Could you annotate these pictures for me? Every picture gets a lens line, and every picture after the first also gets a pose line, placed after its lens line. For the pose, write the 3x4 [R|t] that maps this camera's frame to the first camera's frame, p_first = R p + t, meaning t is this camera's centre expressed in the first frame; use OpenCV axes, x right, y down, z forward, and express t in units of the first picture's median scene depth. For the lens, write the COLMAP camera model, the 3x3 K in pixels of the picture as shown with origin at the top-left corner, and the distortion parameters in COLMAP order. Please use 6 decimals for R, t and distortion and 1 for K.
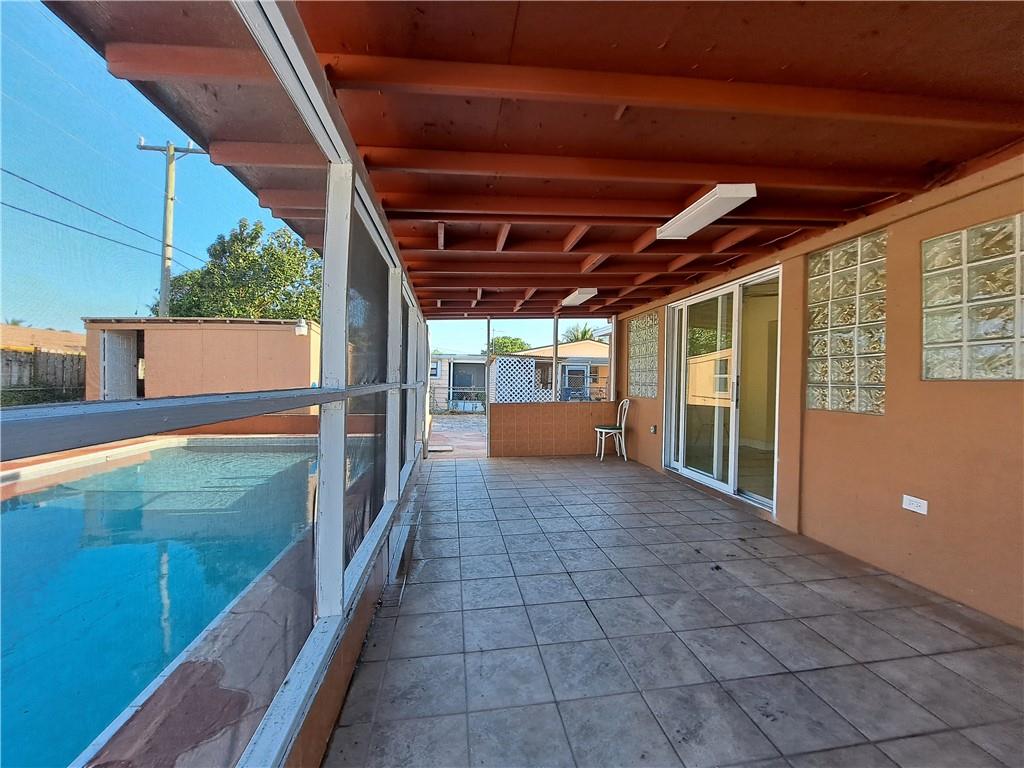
lens RADIAL K [[406.1, 0, 504.4], [0, 406.1, 382.2], [0, 0, 1]] dist [-0.003368, -0.002001]
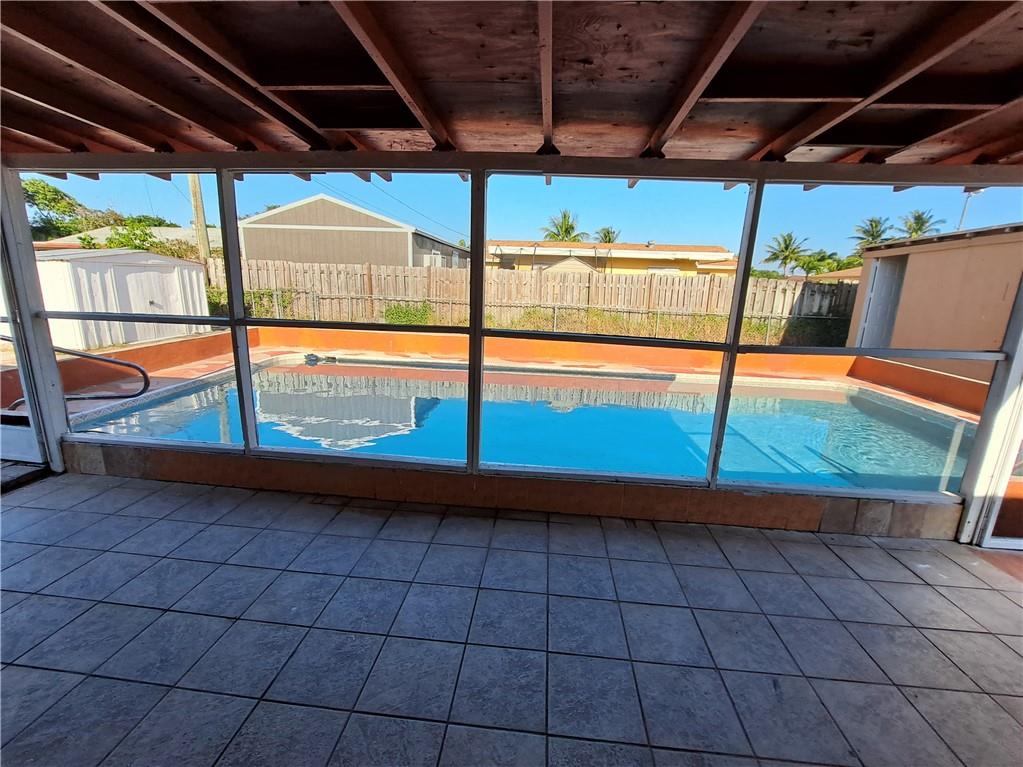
lens RADIAL K [[405.7, 0, 508.5], [0, 405.7, 382.2], [0, 0, 1]] dist [-0.003368, -0.002001]
pose [[-0.208349, 0.205238, -0.956278, 0.150297], [-0.031319, 0.975834, 0.216258, -0.023462], [0.977553, 0.075007, -0.196886, 0.364695]]
